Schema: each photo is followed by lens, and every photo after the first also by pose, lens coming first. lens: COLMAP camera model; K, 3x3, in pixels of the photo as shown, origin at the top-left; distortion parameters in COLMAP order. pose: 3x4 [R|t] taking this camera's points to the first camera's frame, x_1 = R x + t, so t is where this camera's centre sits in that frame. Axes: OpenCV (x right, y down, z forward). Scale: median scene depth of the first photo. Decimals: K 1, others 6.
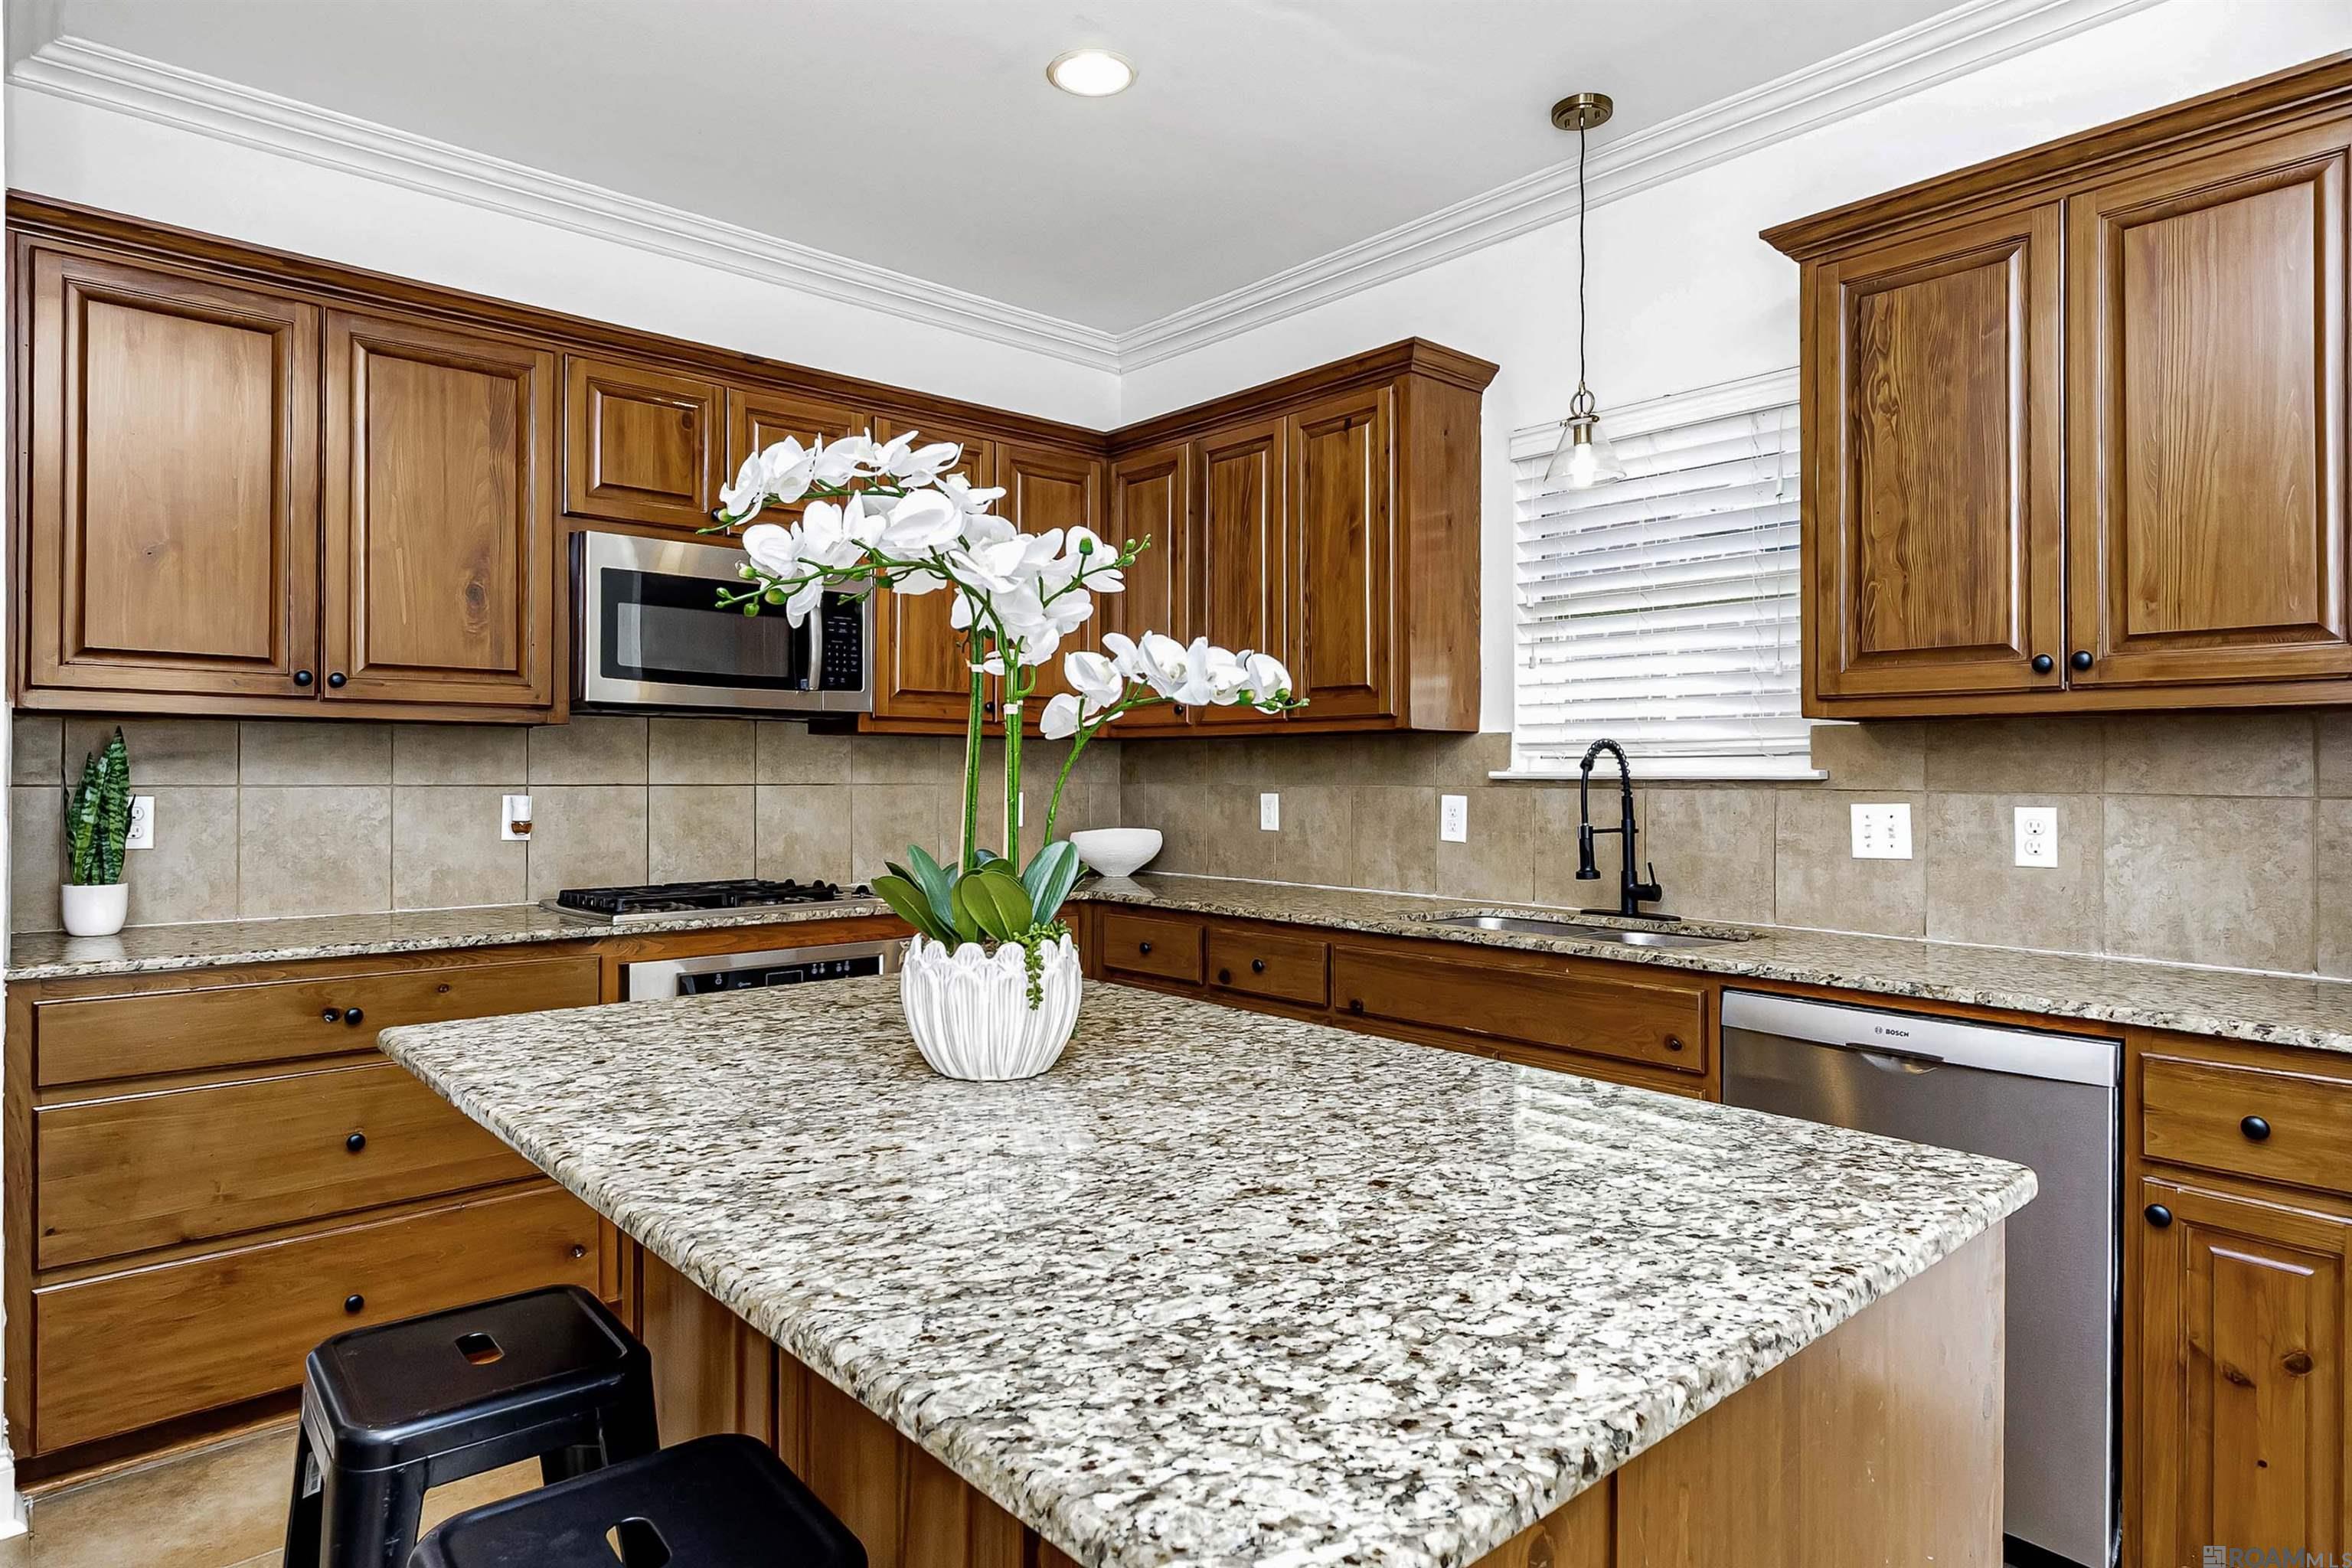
lens RADIAL K [[1369.8, 0, 1170.9], [0, 1369.8, 762.4], [0, 0, 1]] dist [0.018514, 0.000147]
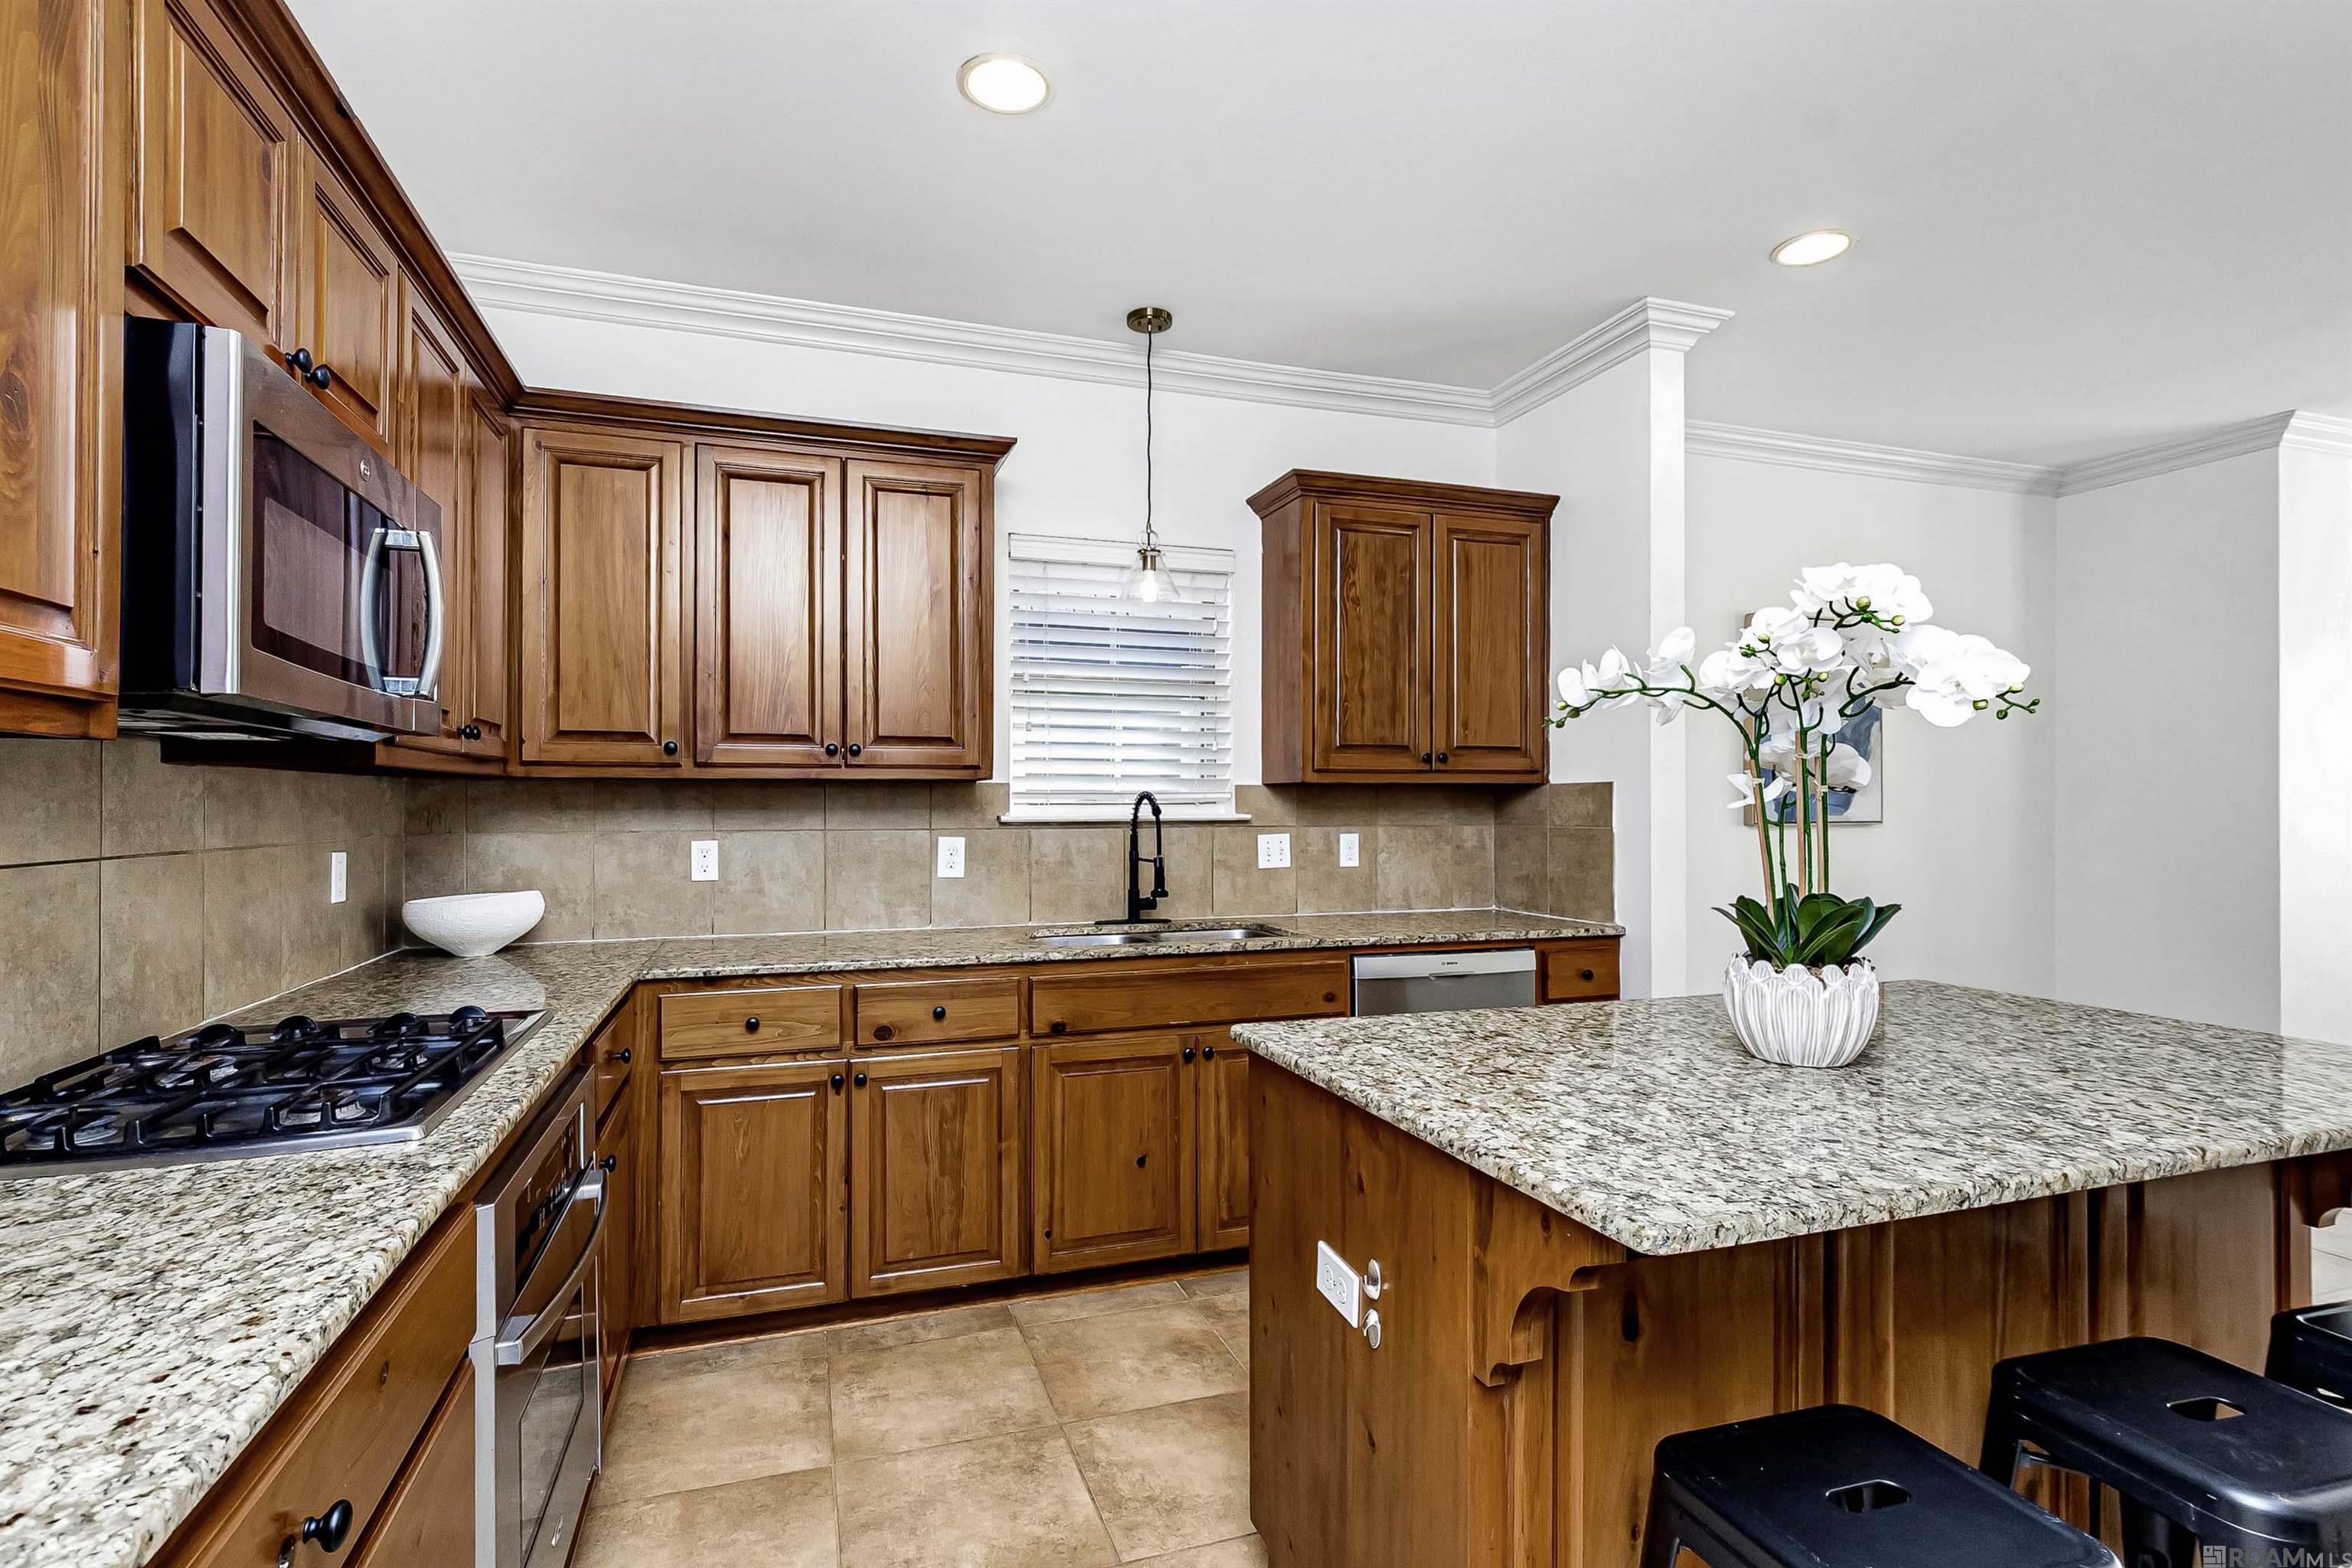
lens RADIAL K [[1104.0, 0, 1172.4], [0, 1104.0, 771.8], [0, 0, 1]] dist [-0.002328, -0.000123]
pose [[0.379145, 0.021801, 0.925080, -0.694088], [-0.005735, 0.999759, -0.021211, -0.013757], [-0.925319, 0.002736, 0.379179, 0.590608]]
